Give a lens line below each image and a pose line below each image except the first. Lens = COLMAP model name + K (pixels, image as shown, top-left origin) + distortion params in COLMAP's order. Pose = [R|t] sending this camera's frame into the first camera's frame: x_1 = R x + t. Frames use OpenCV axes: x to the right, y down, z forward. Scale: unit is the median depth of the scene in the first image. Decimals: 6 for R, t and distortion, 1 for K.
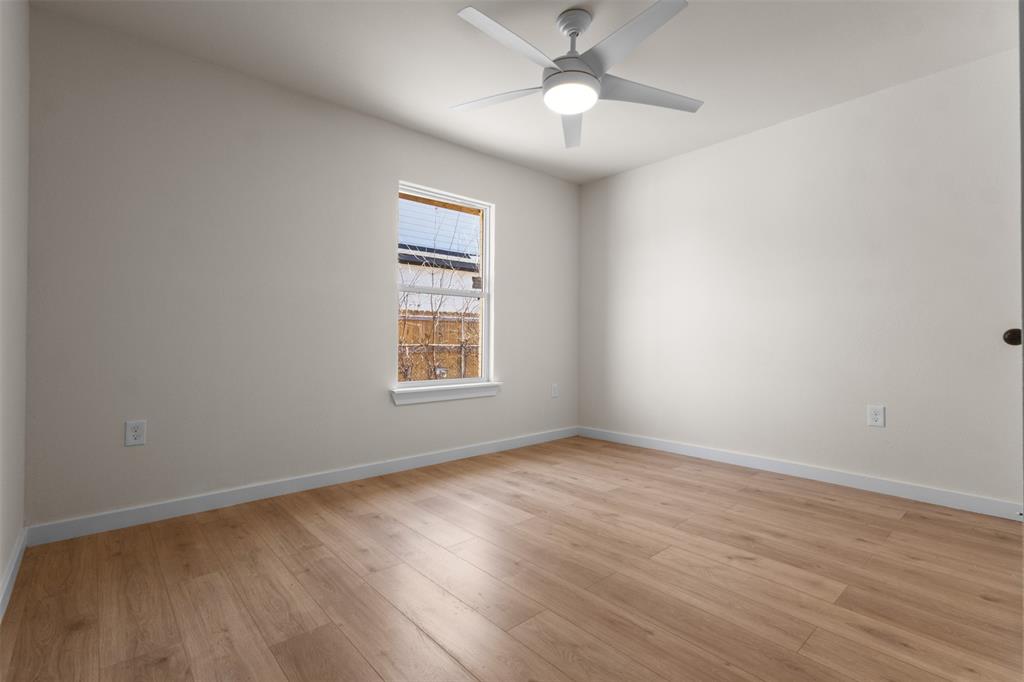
lens RADIAL K [[477.1, 0, 522.1], [0, 477.1, 335.3], [0, 0, 1]] dist [0.000779, 0.001902]
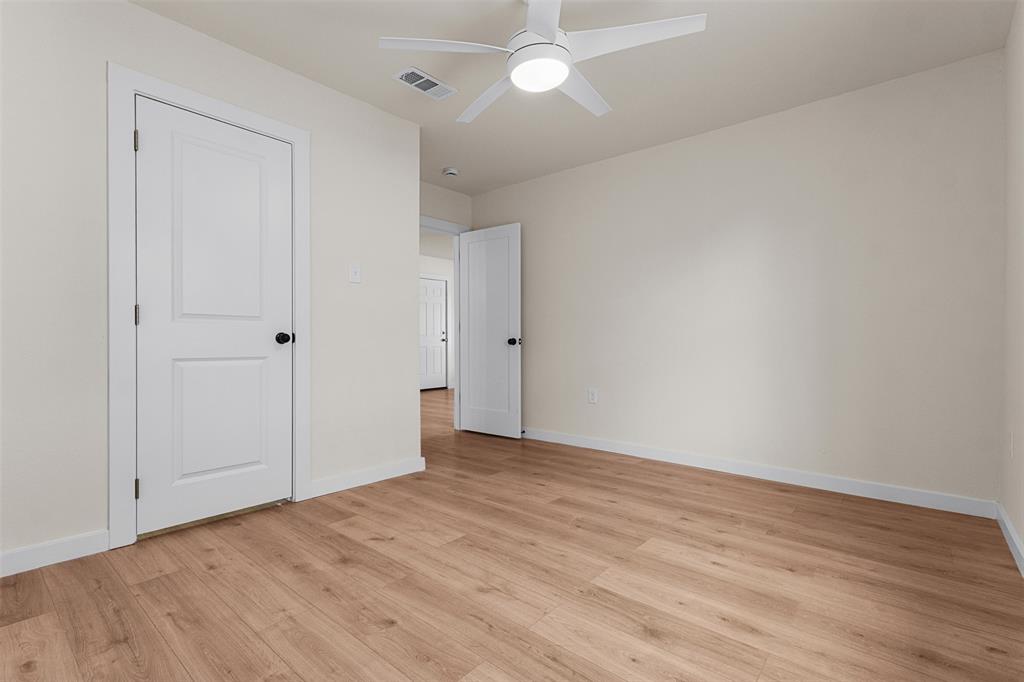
lens RADIAL K [[477.1, 0, 520.7], [0, 477.1, 346.4], [0, 0, 1]] dist [0.000779, 0.001902]
pose [[-0.990243, -0.001264, -0.139348, 0.279527], [-0.001124, 0.999999, -0.001083, 0.022944], [0.139350, -0.000916, -0.990243, 2.009332]]
